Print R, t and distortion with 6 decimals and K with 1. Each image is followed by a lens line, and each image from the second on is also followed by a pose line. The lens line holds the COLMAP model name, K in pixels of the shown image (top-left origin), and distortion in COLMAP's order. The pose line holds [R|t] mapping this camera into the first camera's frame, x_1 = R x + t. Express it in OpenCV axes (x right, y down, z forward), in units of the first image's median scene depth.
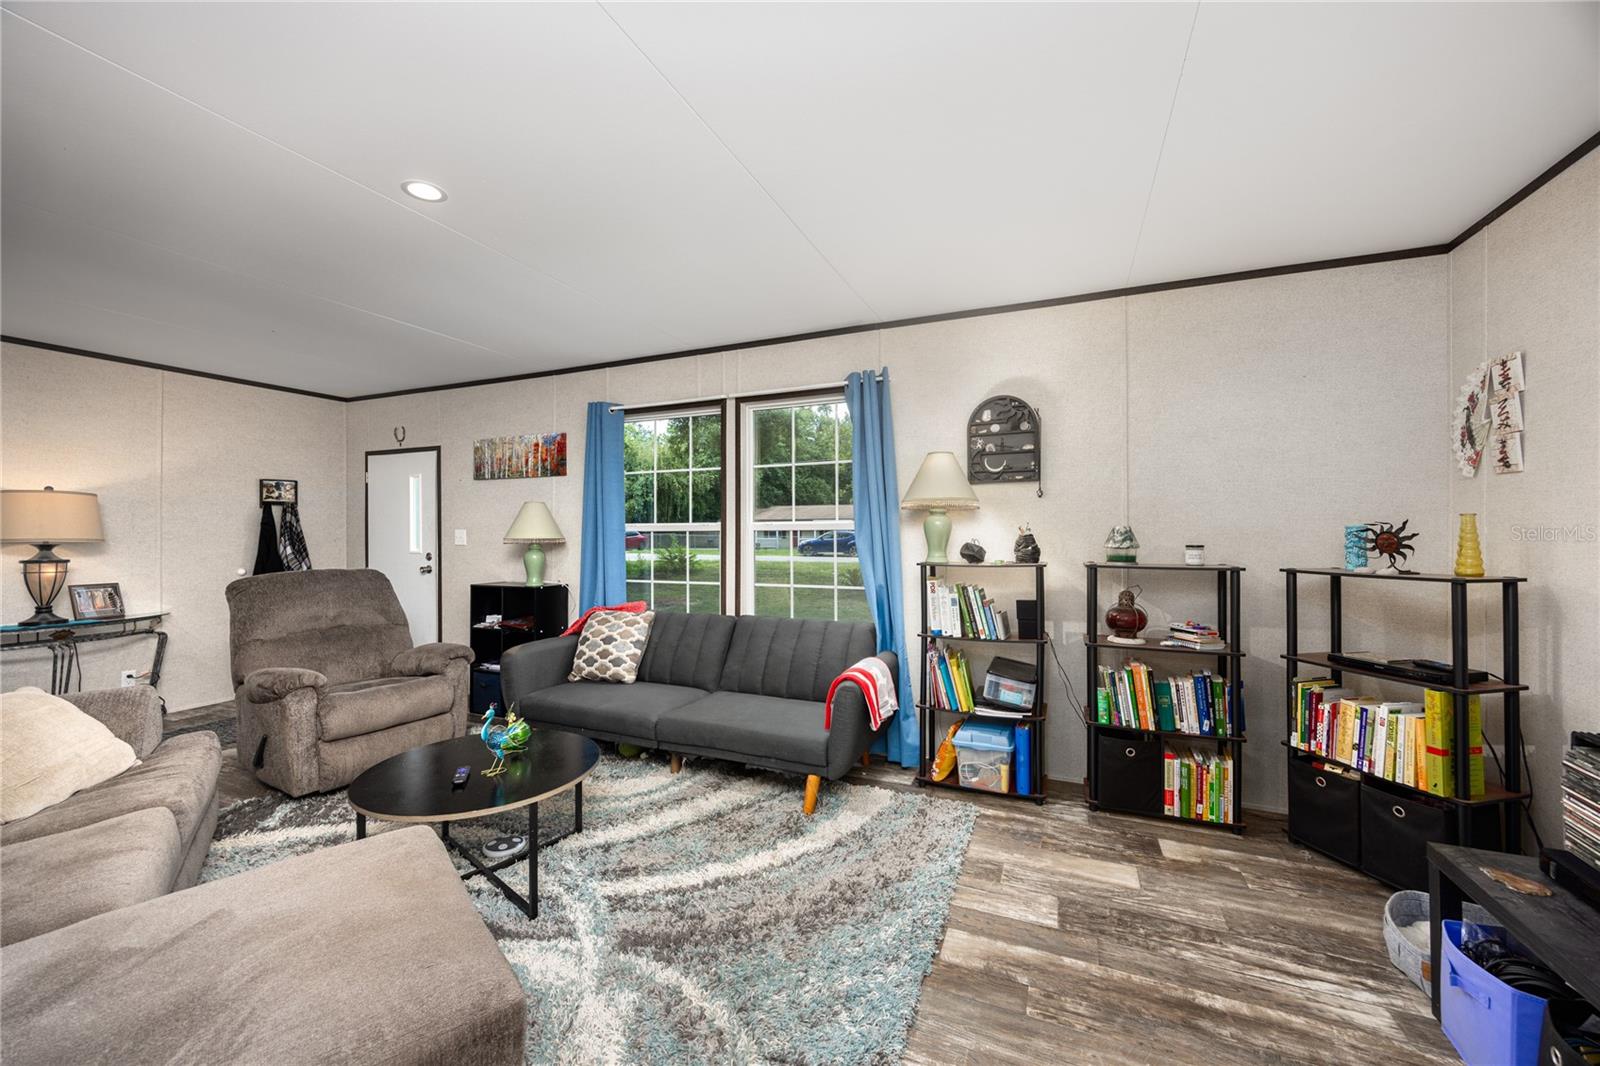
lens RADIAL K [[611.6, 0, 795.9], [0, 611.6, 537.0], [0, 0, 1]] dist [-0.002835, -0.000437]
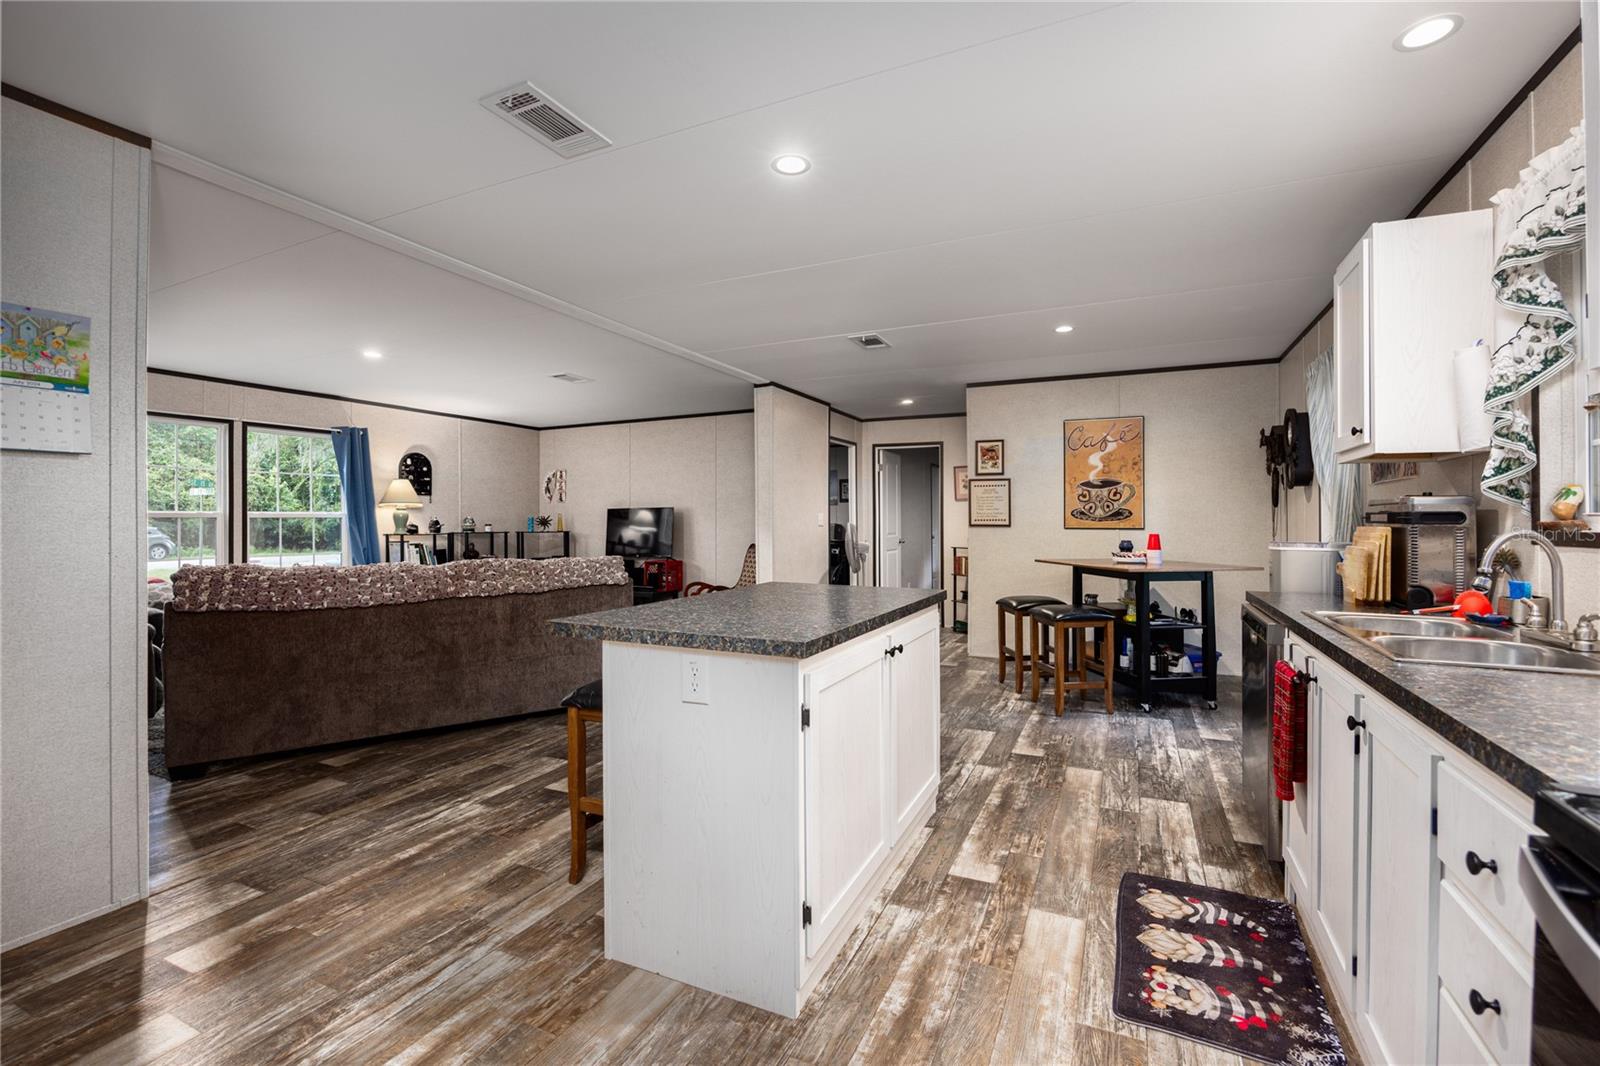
lens RADIAL K [[705.3, 0, 781.2], [0, 705.3, 510.8], [0, 0, 1]] dist [-0.014679, 0.000218]
pose [[0.042189, 0.003771, 0.999103, -1.108634], [0.012349, 0.999915, -0.004296, -0.023049], [-0.999033, 0.012520, 0.042138, 1.710807]]
